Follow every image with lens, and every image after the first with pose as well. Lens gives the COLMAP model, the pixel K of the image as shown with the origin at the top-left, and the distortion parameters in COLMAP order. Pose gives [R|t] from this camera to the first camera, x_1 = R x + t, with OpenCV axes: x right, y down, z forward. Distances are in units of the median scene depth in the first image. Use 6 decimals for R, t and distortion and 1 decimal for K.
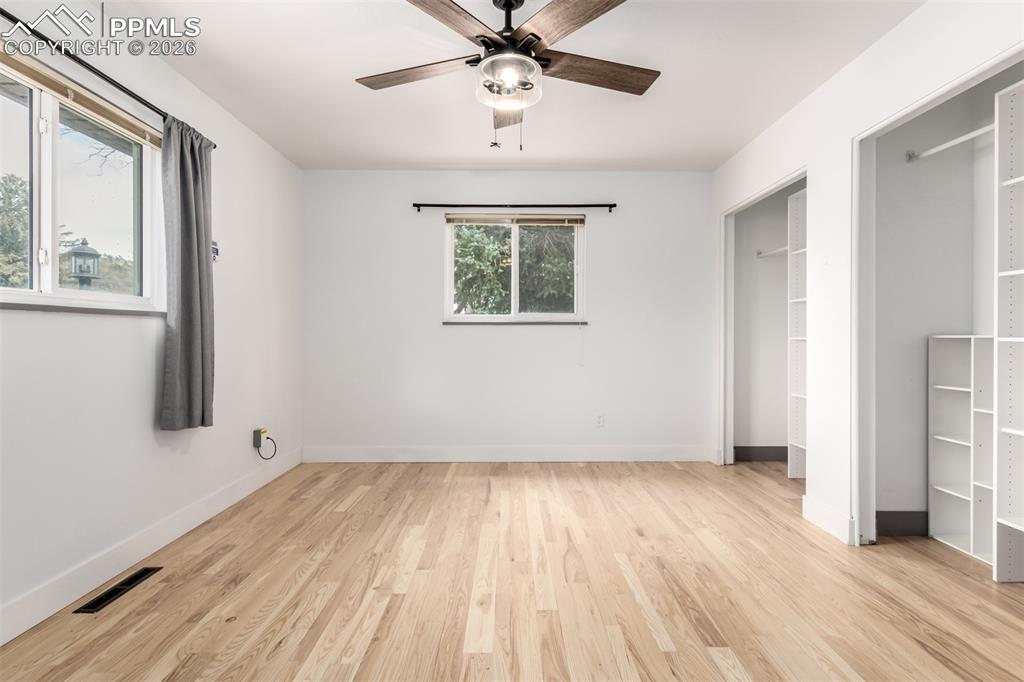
lens RADIAL K [[465.6, 0, 508.9], [0, 465.6, 337.8], [0, 0, 1]] dist [0.001028, -0.001150]
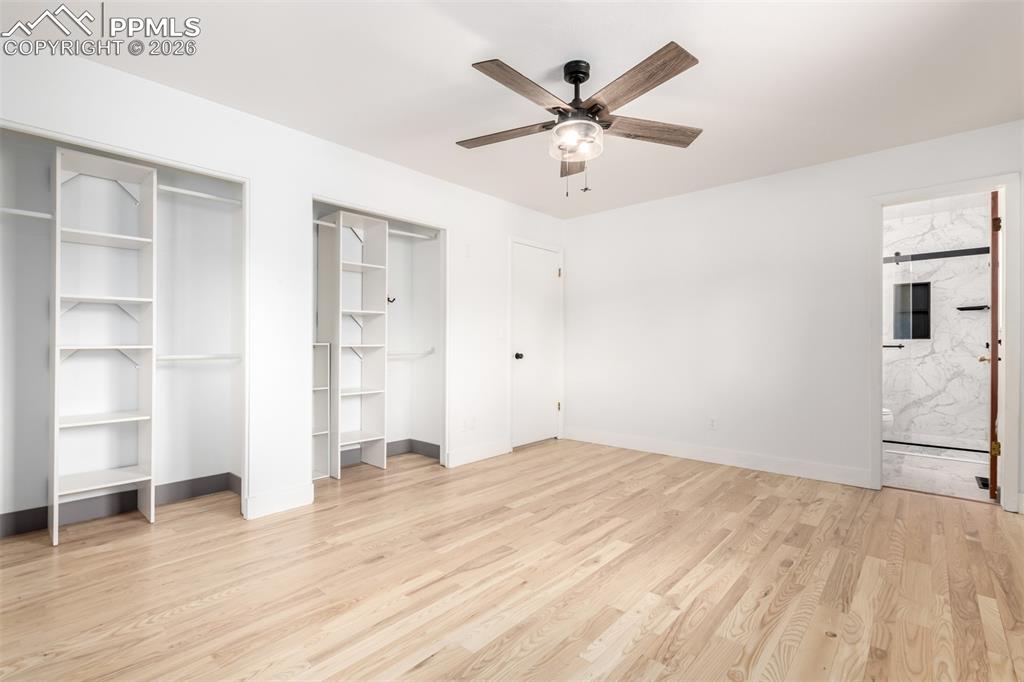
lens RADIAL K [[465.6, 0, 508.9], [0, 465.6, 337.8], [0, 0, 1]] dist [0.001028, -0.001150]
pose [[-0.725483, 0.006752, 0.688206, -0.729287], [0.002429, 0.999971, -0.007249, -0.006317], [-0.688235, -0.003588, -0.725479, 2.022940]]
